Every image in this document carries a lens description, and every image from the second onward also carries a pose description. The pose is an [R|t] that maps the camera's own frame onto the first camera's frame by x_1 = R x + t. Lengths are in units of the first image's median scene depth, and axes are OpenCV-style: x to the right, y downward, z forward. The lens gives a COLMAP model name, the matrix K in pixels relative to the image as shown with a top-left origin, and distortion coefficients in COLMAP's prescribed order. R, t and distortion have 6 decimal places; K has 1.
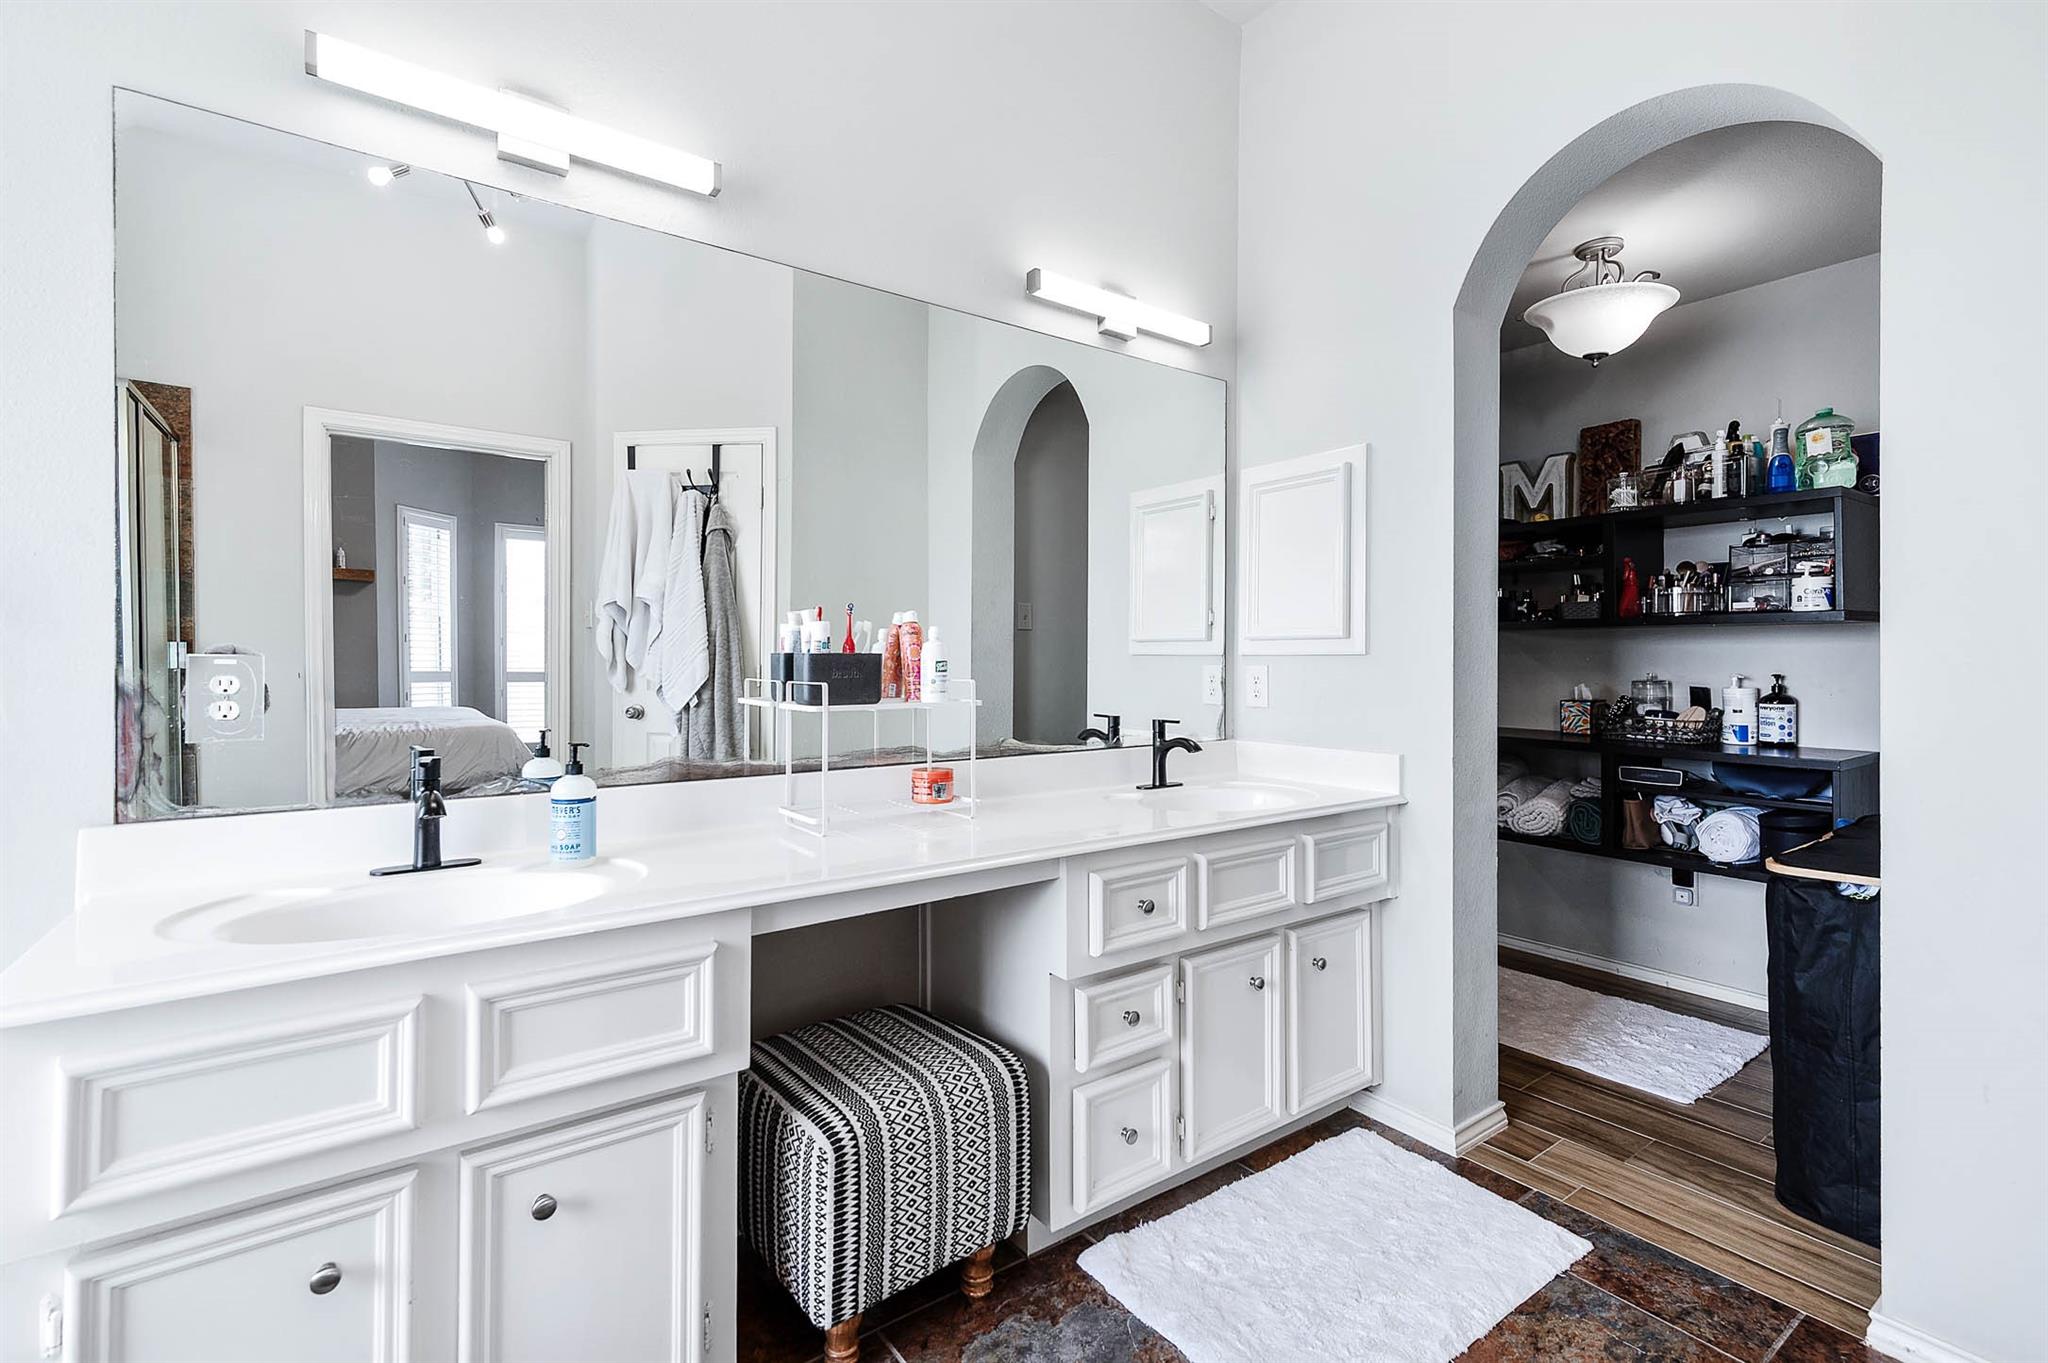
lens RADIAL K [[912.2, 0, 1022.5], [0, 912.2, 659.8], [0, 0, 1]] dist [0.005762, 0.000880]
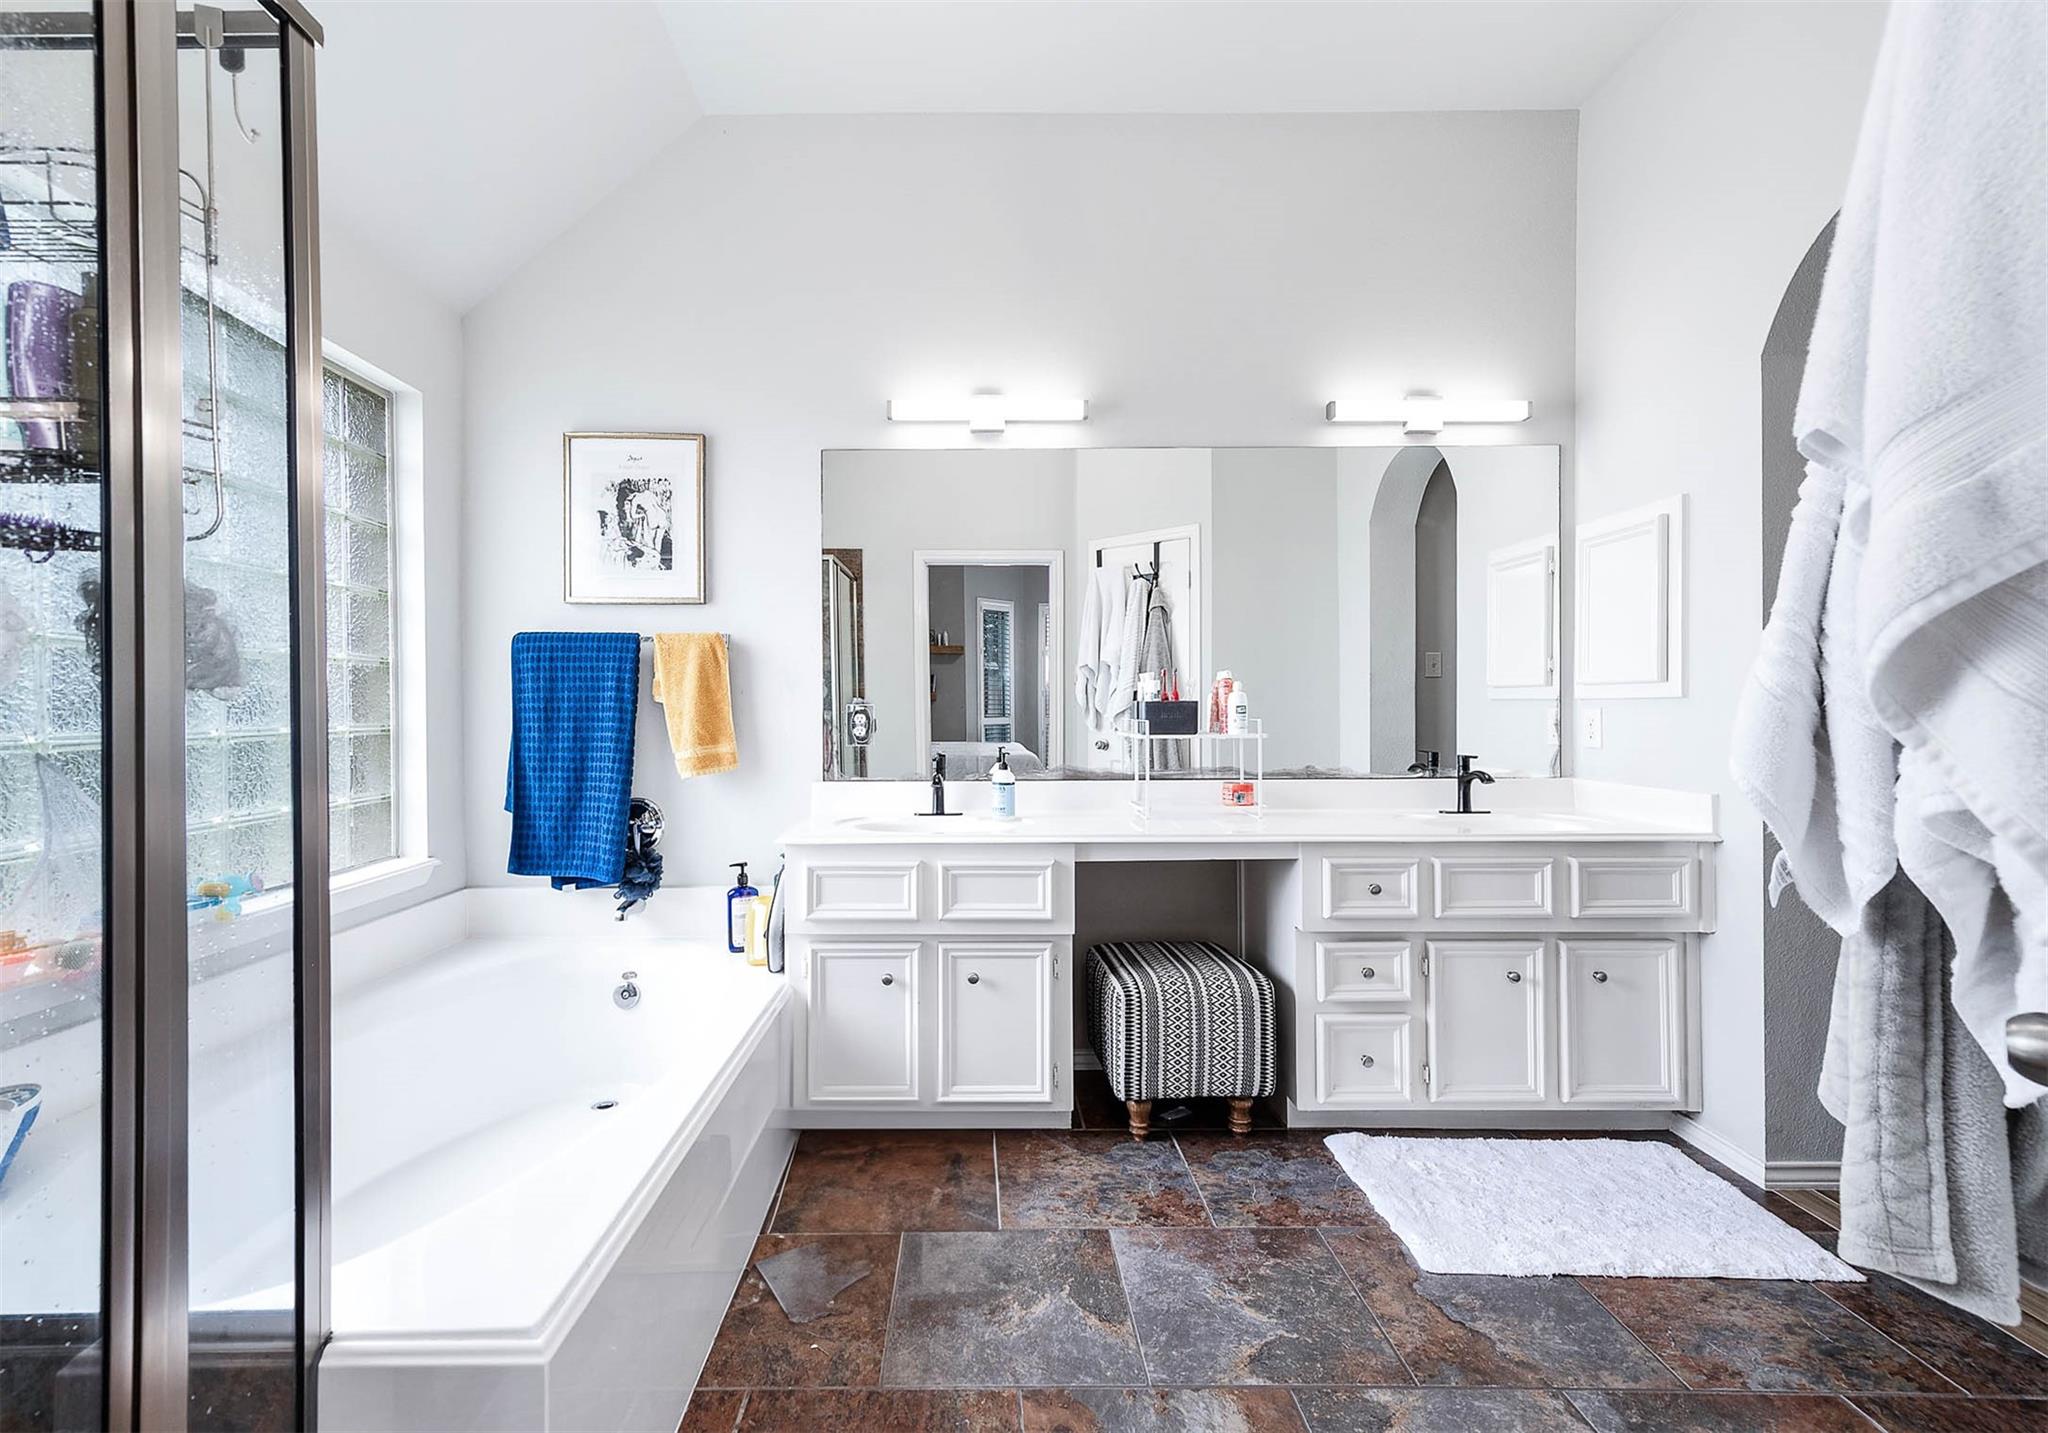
lens RADIAL K [[892.7, 0, 986.0], [0, 892.7, 712.3], [0, 0, 1]] dist [-0.000426, 0.000090]
pose [[0.814141, -0.001911, -0.580664, 0.409715], [0.006019, 0.999969, 0.005149, 0.001405], [0.580635, -0.007687, 0.814127, -0.369476]]
